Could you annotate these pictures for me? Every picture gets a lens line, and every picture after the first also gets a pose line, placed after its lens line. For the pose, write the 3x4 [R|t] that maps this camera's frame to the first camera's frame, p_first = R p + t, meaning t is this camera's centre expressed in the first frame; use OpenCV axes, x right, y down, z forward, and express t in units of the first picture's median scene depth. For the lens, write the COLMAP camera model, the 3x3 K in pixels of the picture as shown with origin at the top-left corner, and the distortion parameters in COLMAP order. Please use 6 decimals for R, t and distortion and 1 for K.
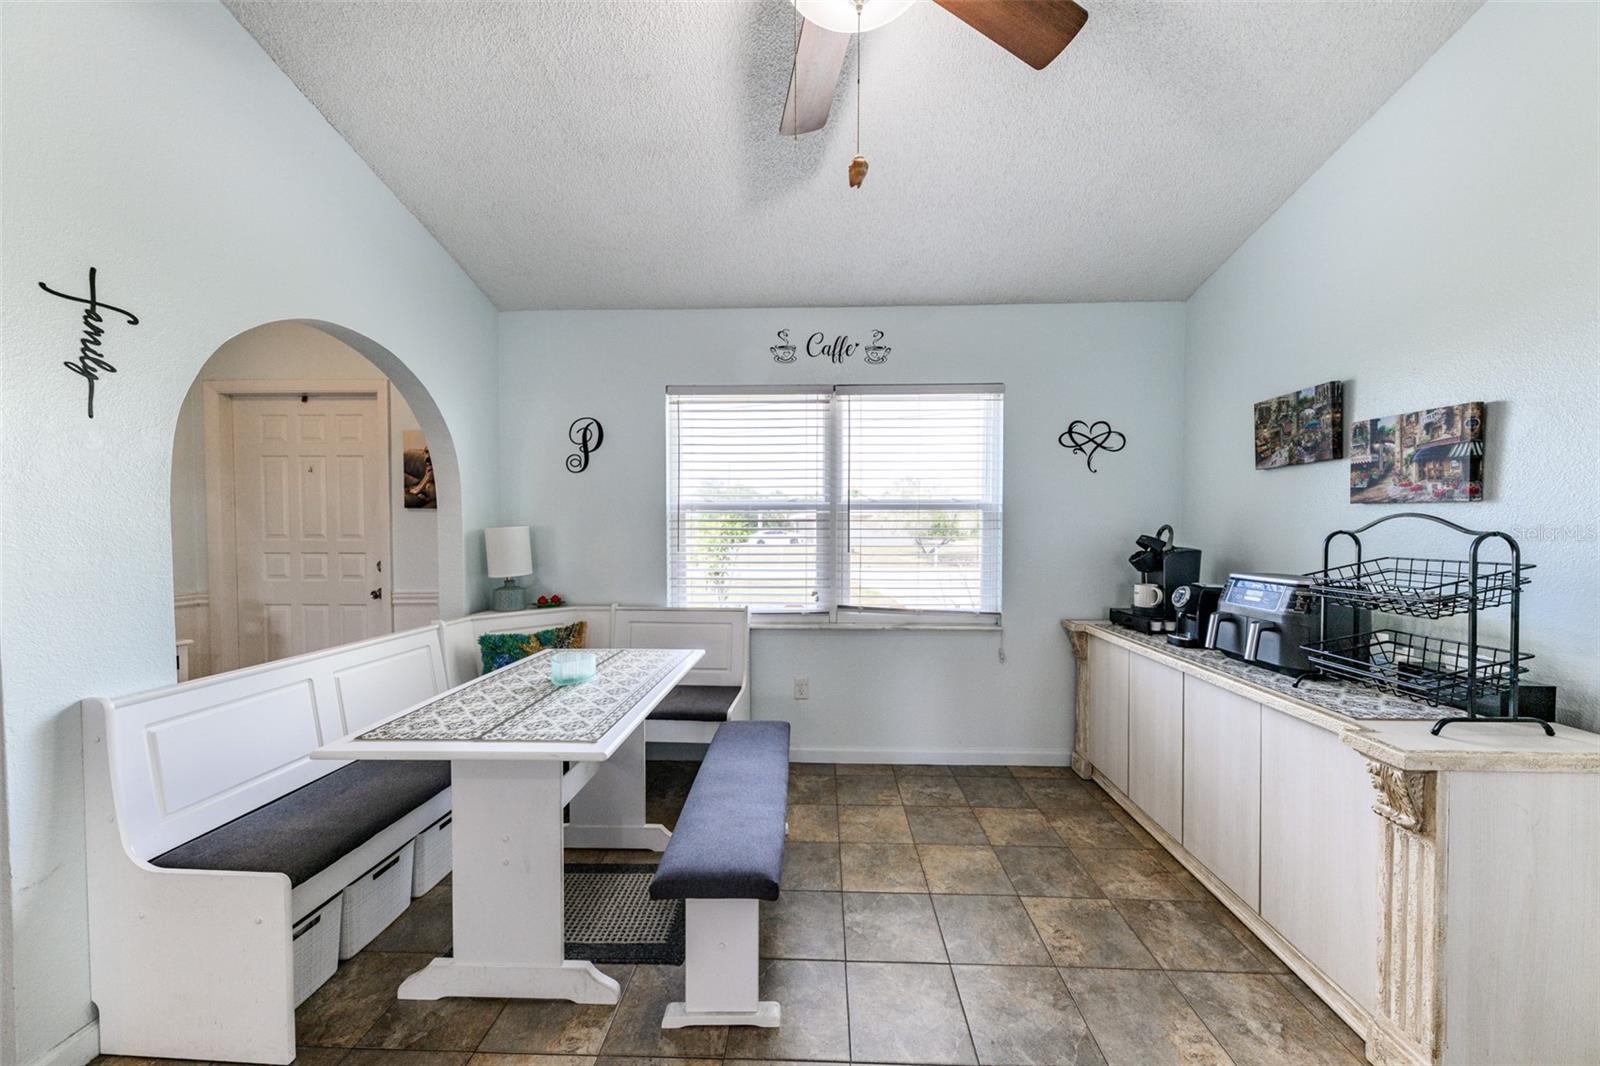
lens RADIAL K [[557.7, 0, 804.4], [0, 557.7, 539.1], [0, 0, 1]] dist [0.014697, -0.003177]
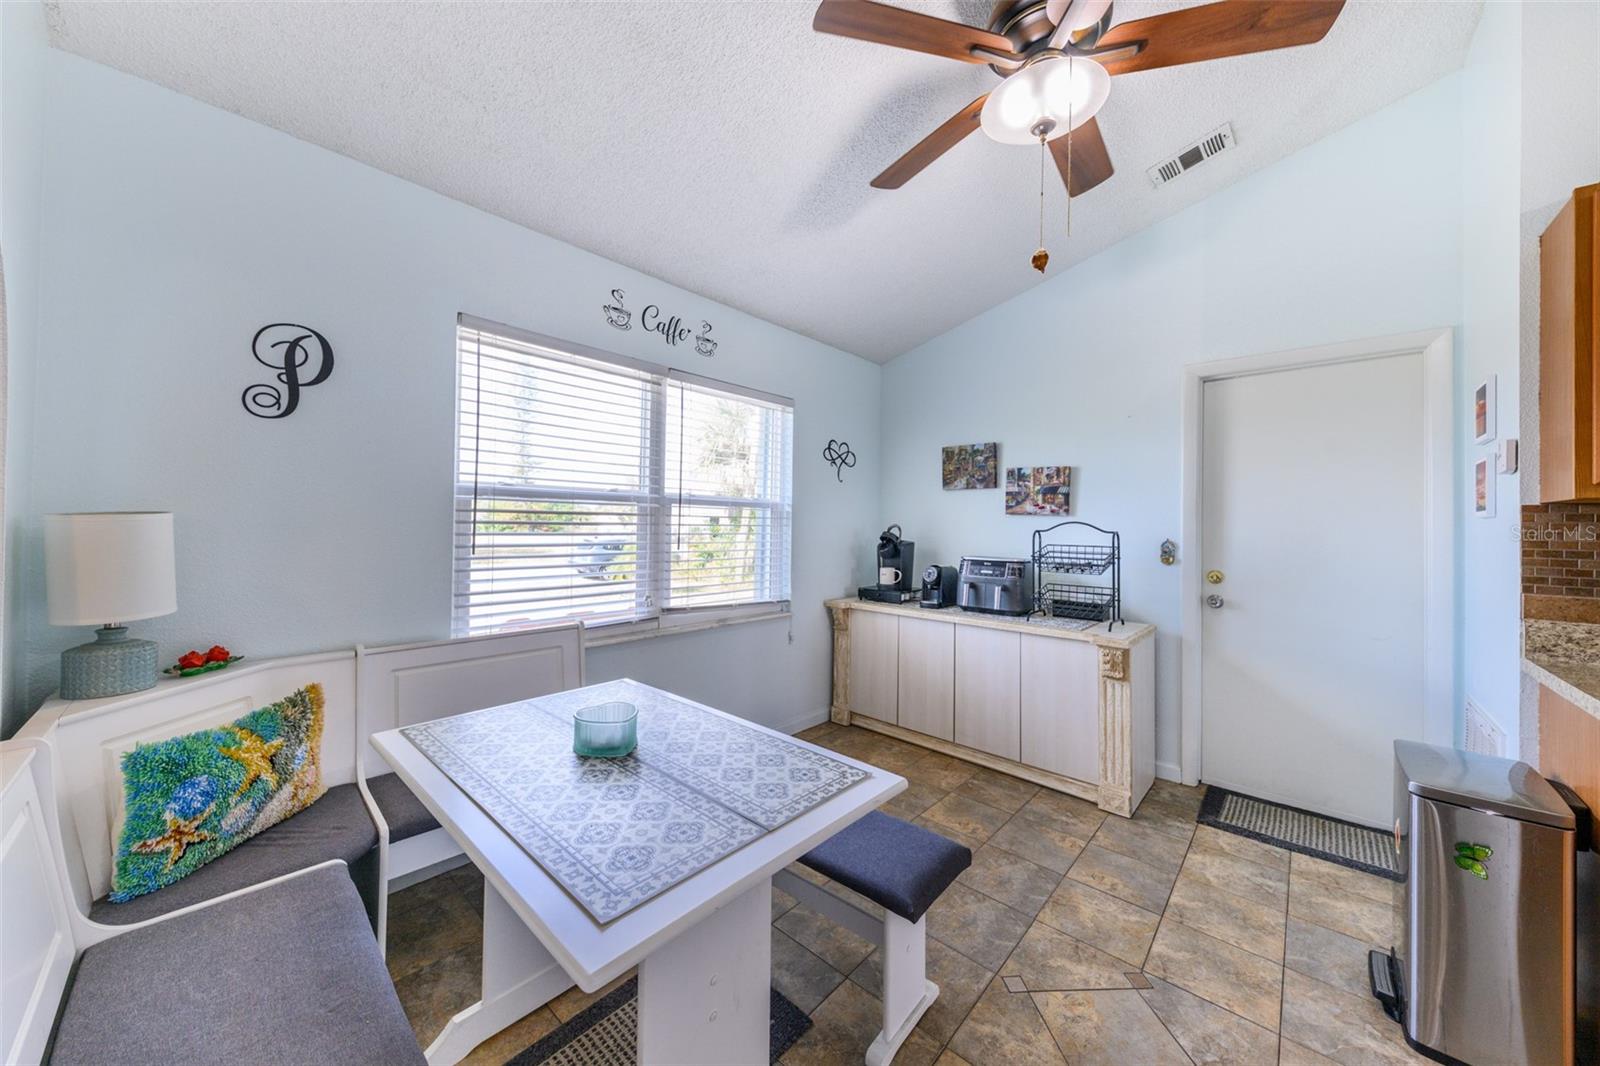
lens RADIAL K [[557.7, 0, 819.2], [0, 557.7, 520.1], [0, 0, 1]] dist [0.014697, -0.003177]
pose [[0.639851, 0.015919, 0.768334, -0.498422], [0.001392, 0.999760, -0.021873, -0.005204], [-0.768498, 0.015065, 0.639675, 0.231582]]
